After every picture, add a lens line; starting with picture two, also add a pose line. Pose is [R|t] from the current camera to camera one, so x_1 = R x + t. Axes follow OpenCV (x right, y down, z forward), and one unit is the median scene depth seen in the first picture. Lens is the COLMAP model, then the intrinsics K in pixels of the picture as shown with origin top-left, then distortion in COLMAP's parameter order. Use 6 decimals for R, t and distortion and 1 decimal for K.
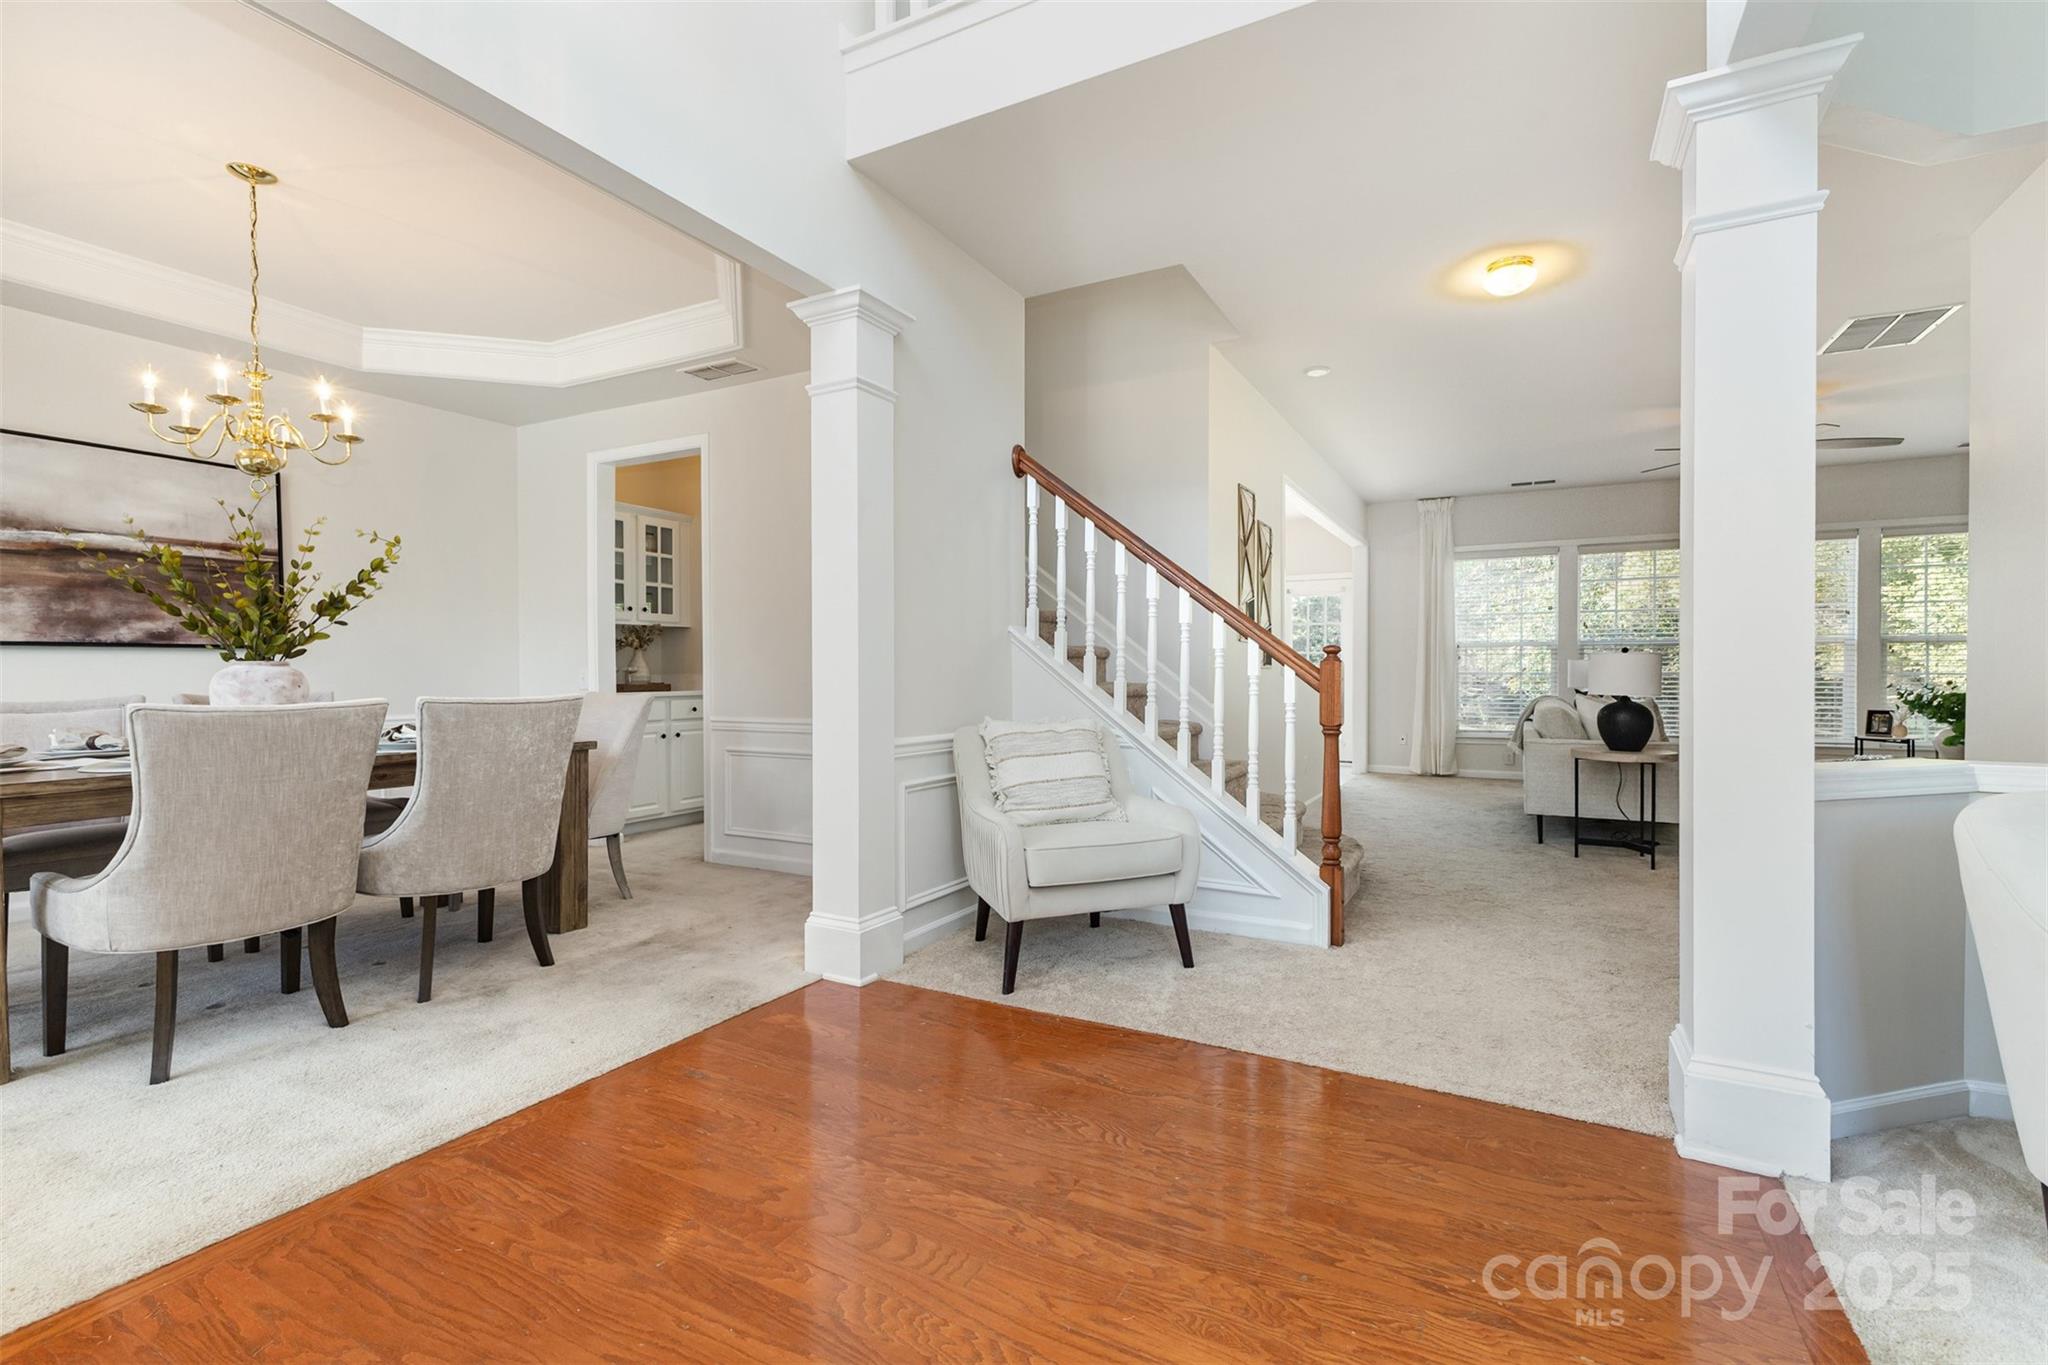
lens RADIAL K [[881.5, 0, 1028.2], [0, 881.5, 675.7], [0, 0, 1]] dist [0.013366, -0.001067]
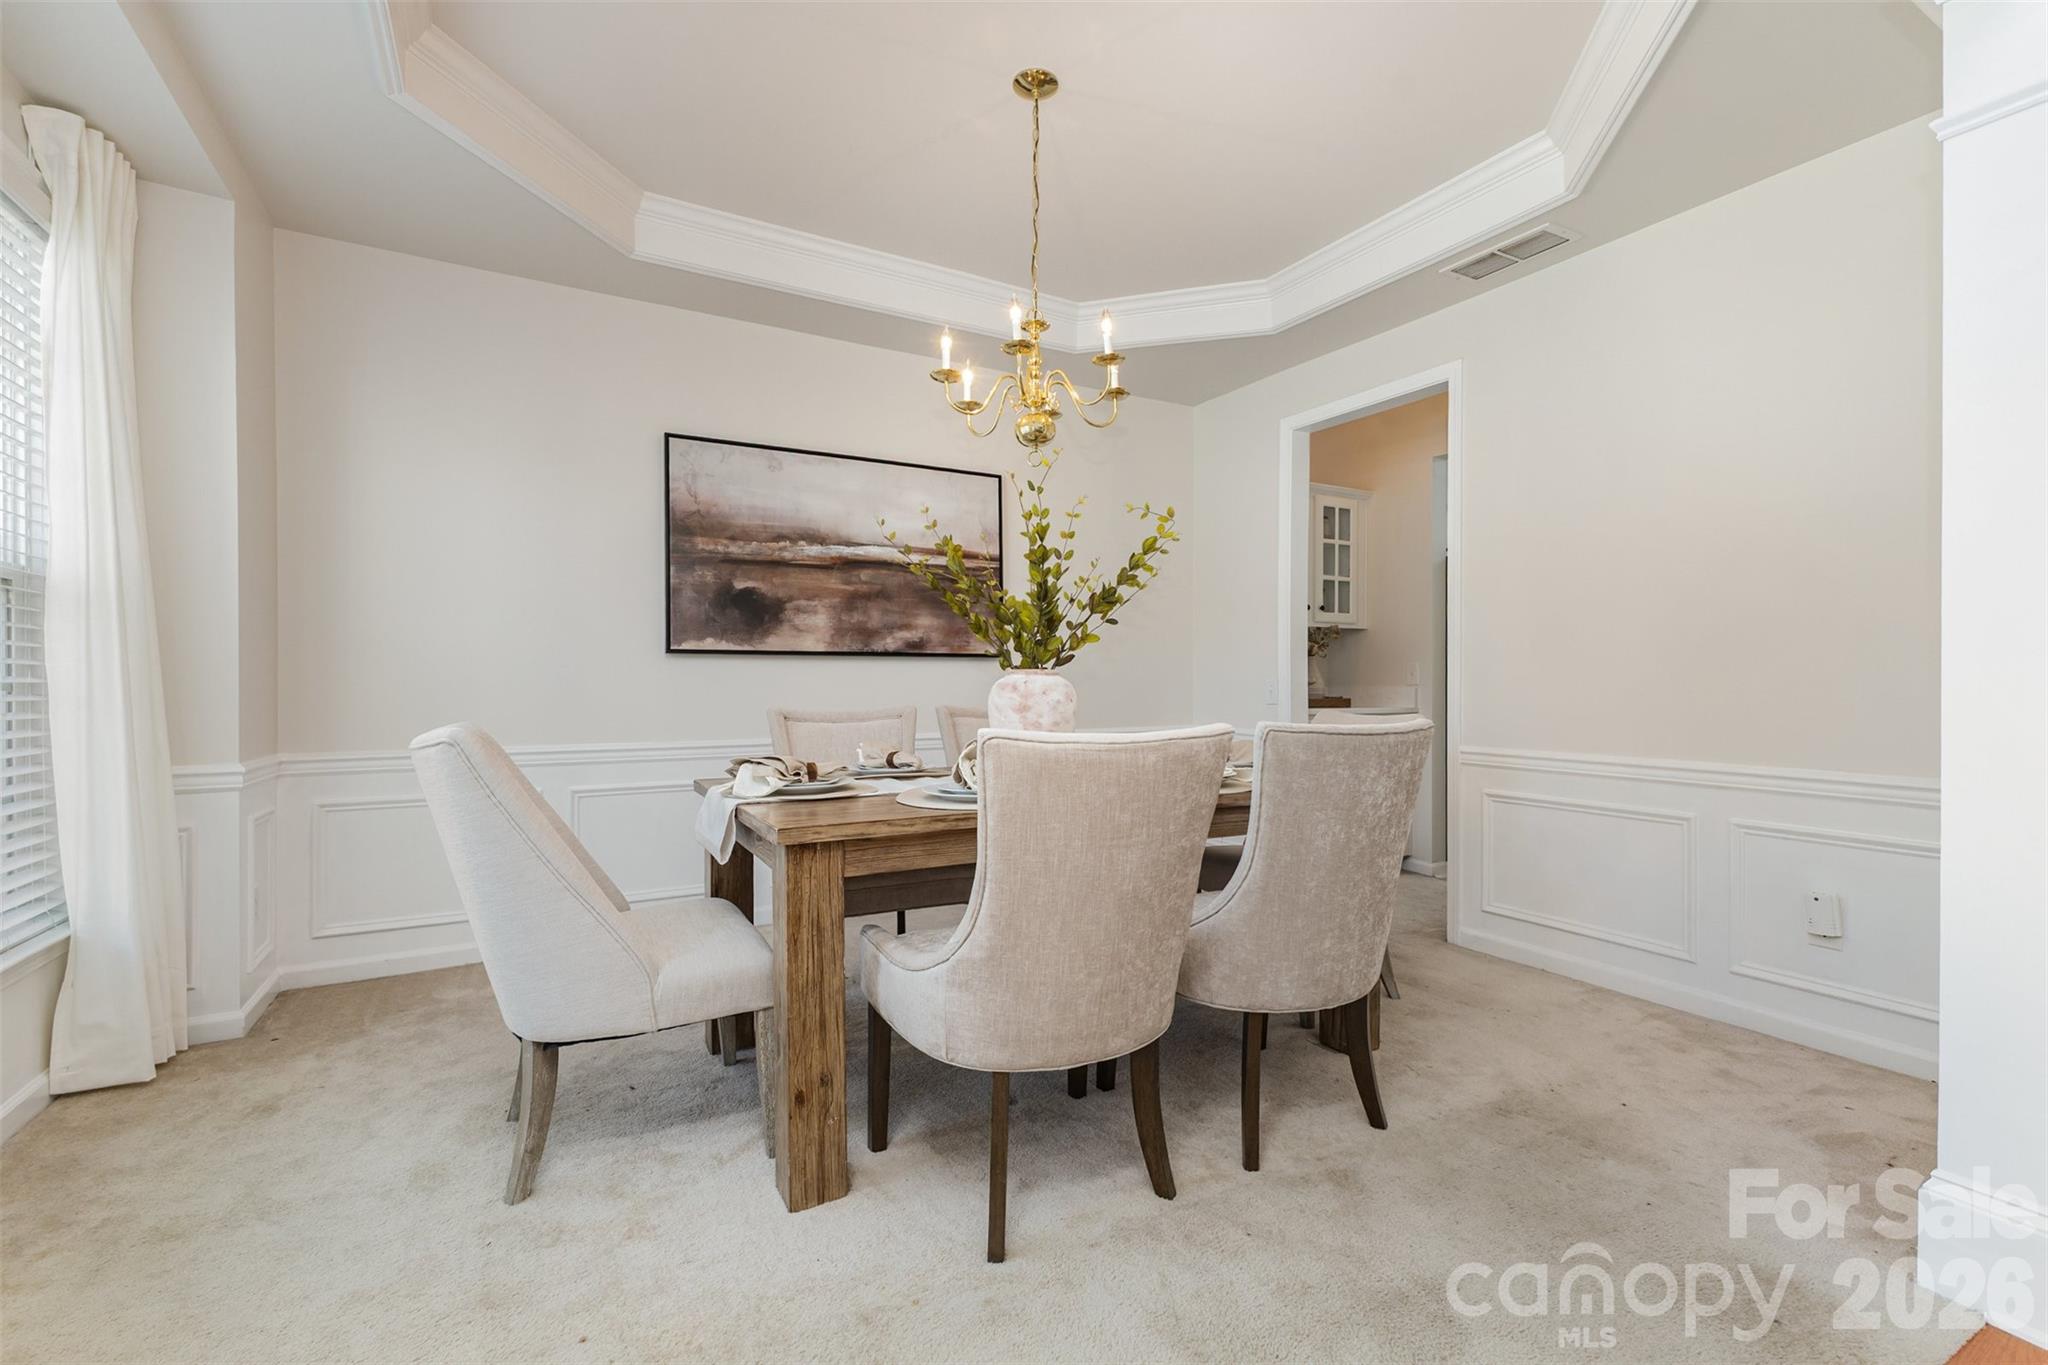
lens RADIAL K [[881.5, 0, 1028.2], [0, 881.5, 675.7], [0, 0, 1]] dist [0.013366, -0.001067]
pose [[0.838639, 0.002365, -0.544682, -0.406222], [-0.008785, 0.999919, -0.009184, -0.002829], [0.544616, 0.012487, 0.838593, 0.297952]]
